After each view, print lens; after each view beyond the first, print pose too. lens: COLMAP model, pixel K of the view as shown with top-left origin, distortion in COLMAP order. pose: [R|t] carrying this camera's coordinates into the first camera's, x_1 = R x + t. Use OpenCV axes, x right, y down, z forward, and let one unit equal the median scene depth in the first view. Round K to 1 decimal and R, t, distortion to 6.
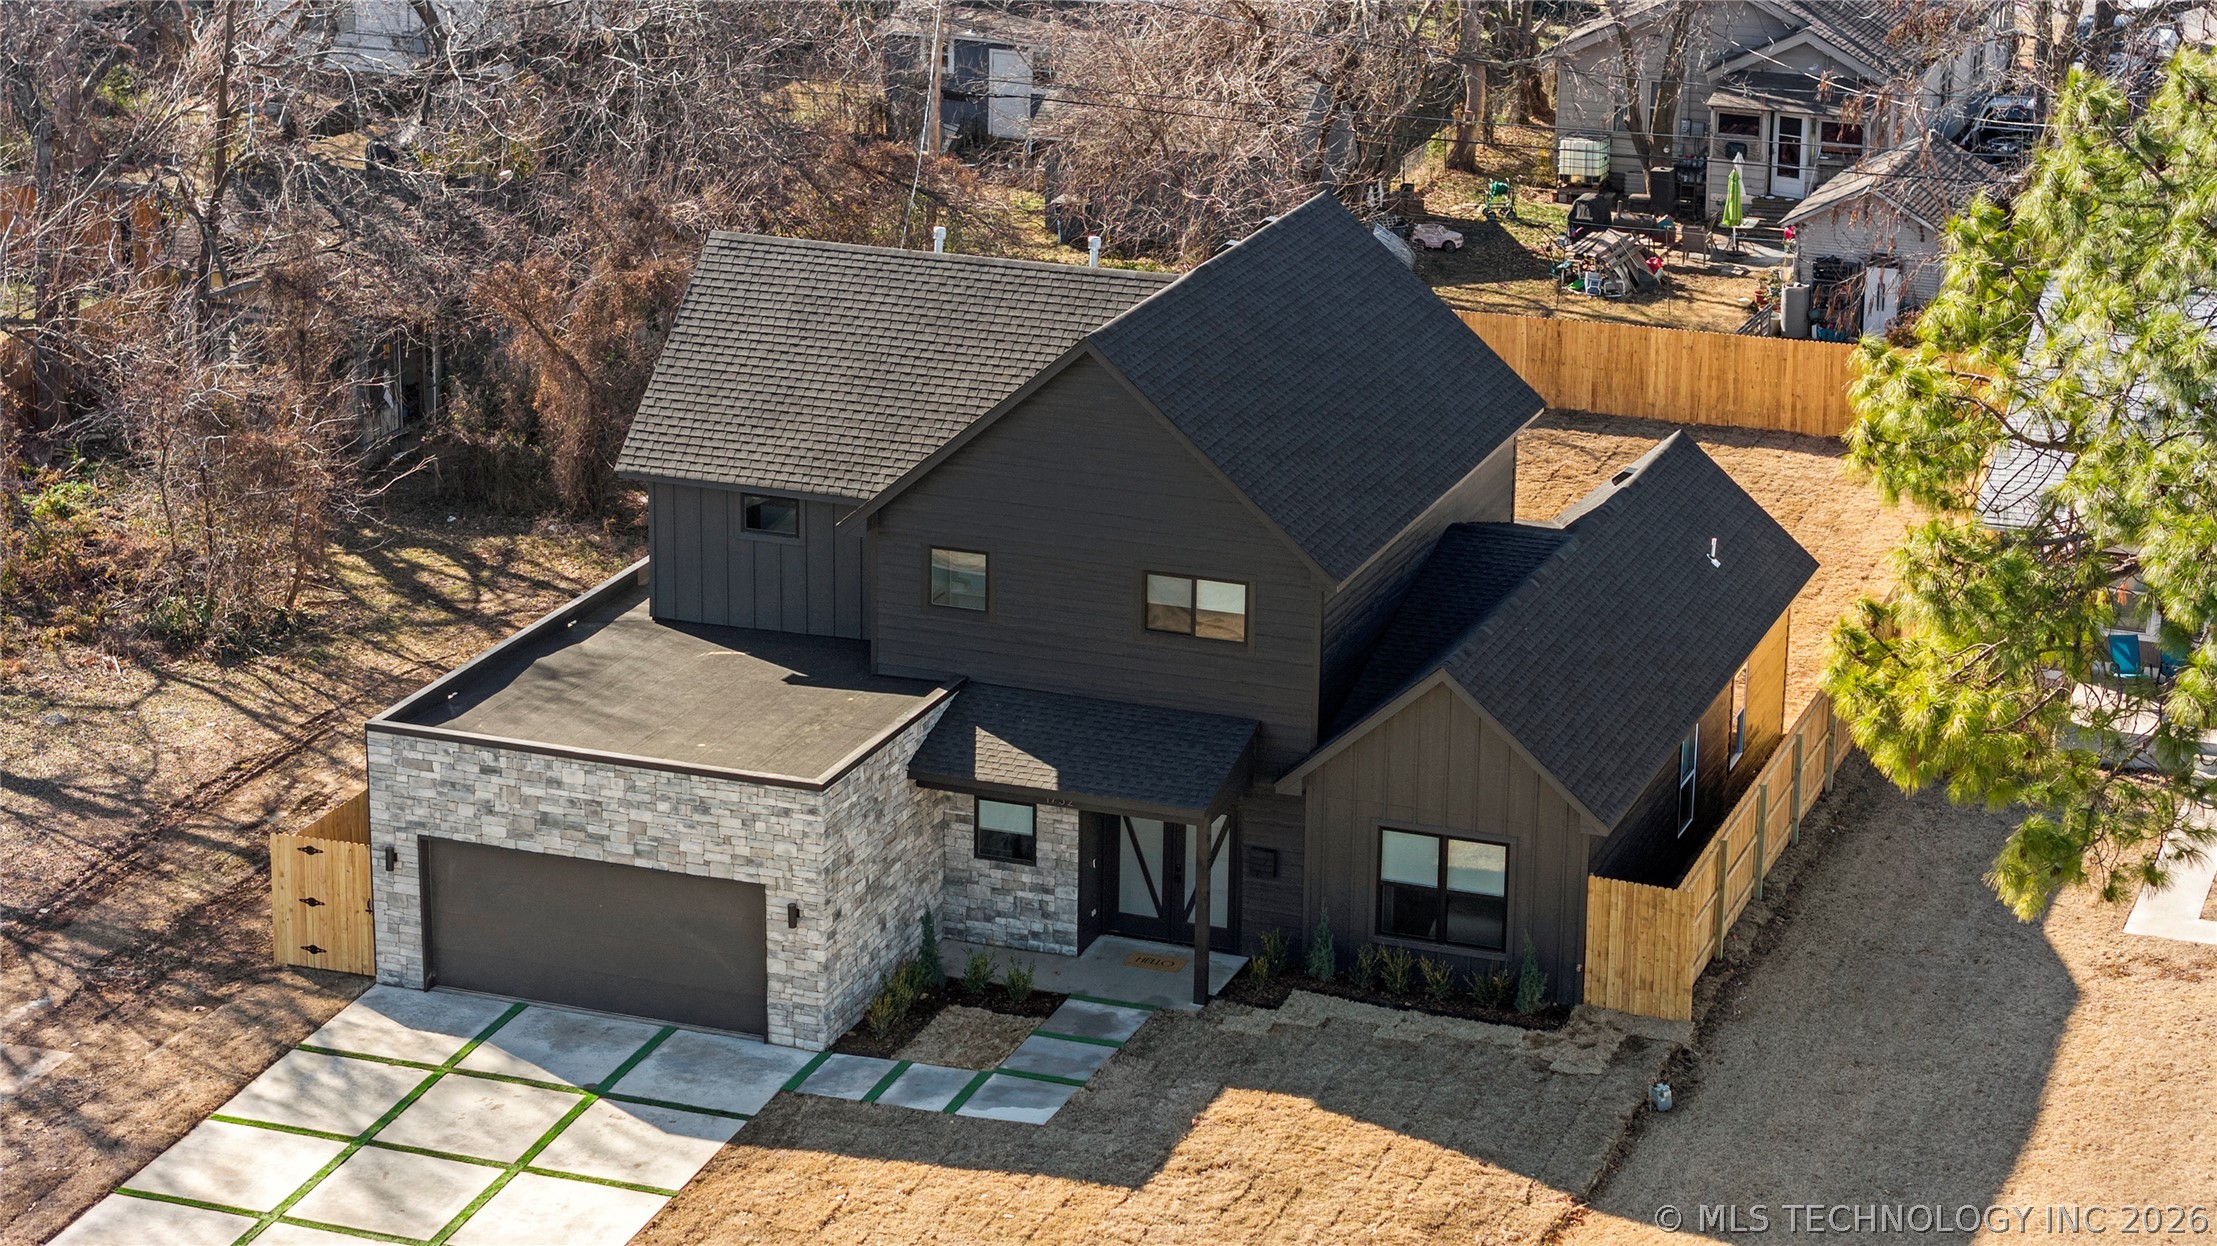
lens RADIAL K [[4530.3, 0, 1111.6], [0, 4530.3, 618.2], [0, 0, 1]] dist [-0.061726, 0.000000]
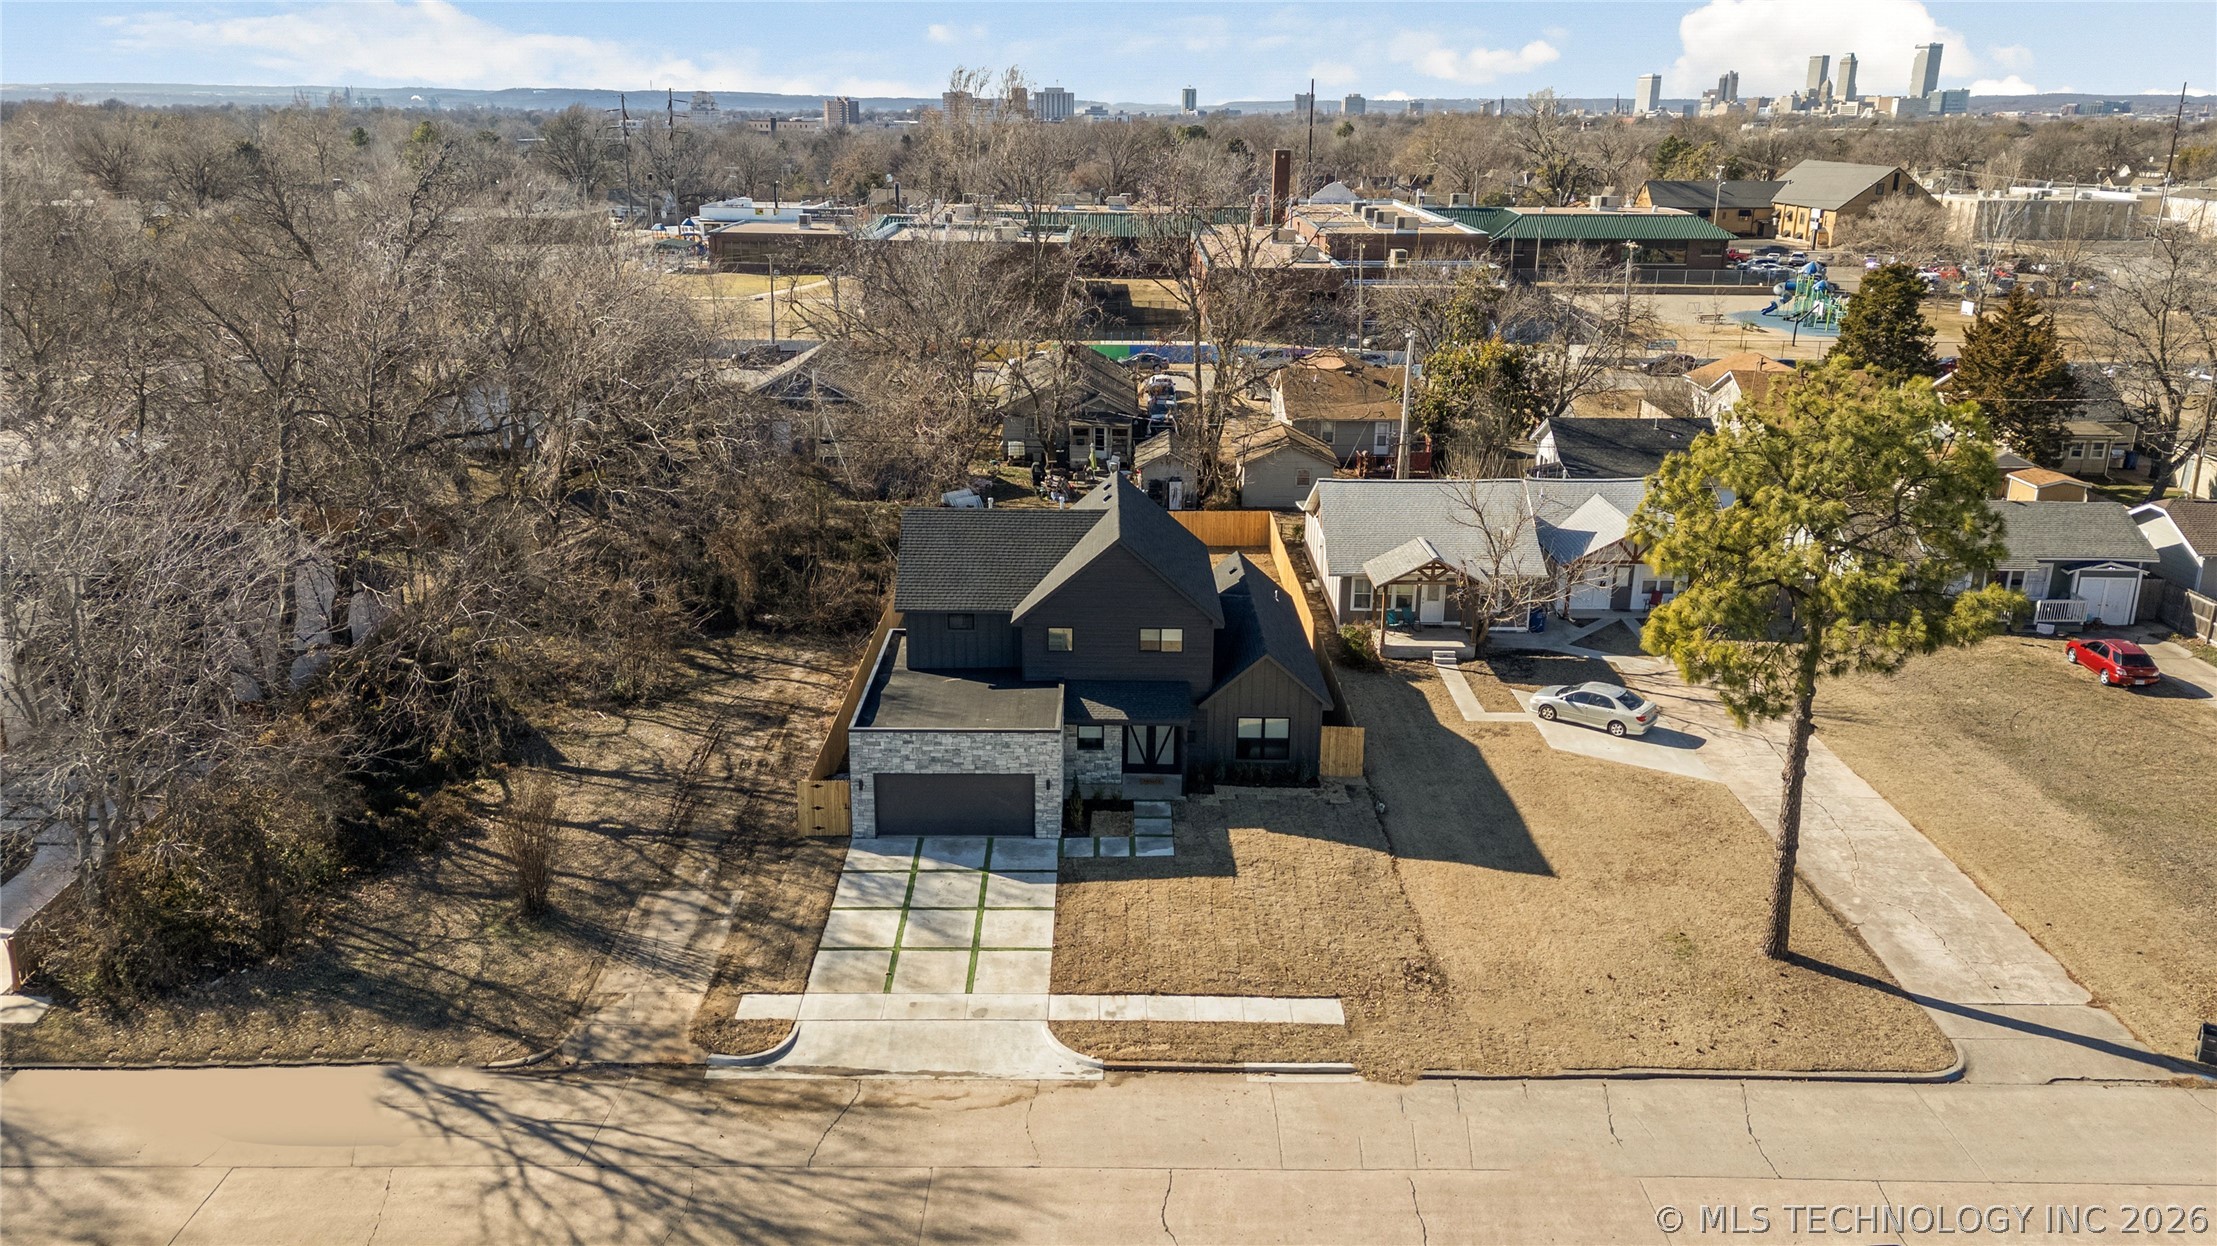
lens RADIAL K [[1644.3, 0, 1110.9], [0, 1644.3, 564.3], [0, 0, 1]] dist [0.067785, -0.054555]
pose [[0.936659, -0.096547, 0.336672, -0.319777], [0.104487, 0.994511, -0.005501, -0.043405], [-0.334293, 0.040330, 0.941606, 0.144047]]
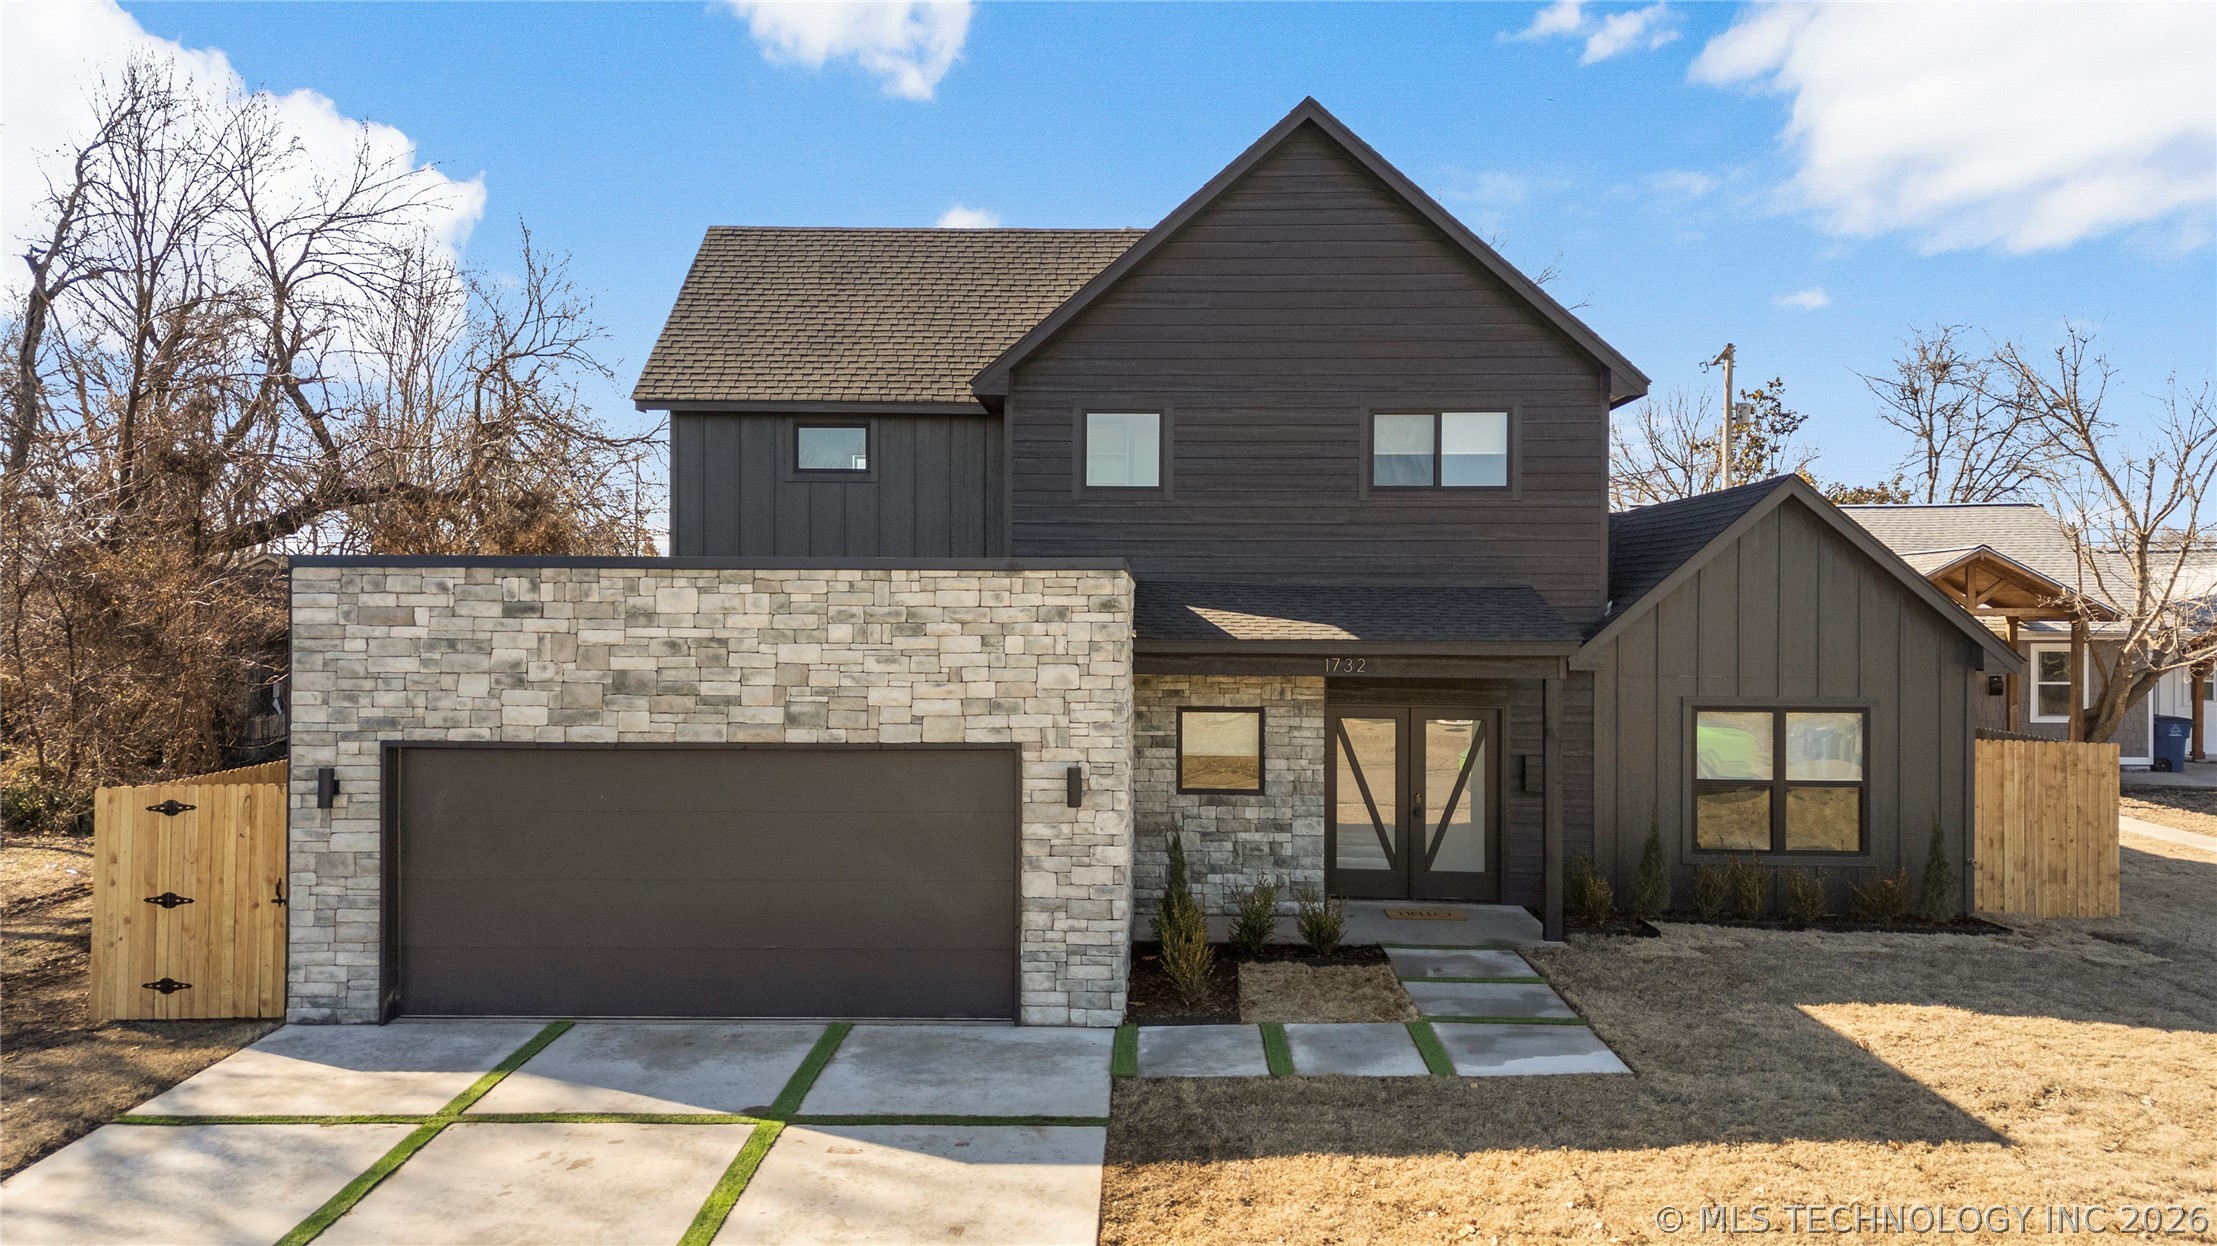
lens RADIAL K [[1644.3, 0, 1104.3], [0, 1644.3, 619.9], [0, 0, 1]] dist [0.067785, -0.054555]
pose [[0.949174, -0.006599, 0.314681, -0.133093], [0.096352, 0.957875, -0.270538, 0.102040], [-0.299640, 0.287108, 0.909827, 0.775359]]
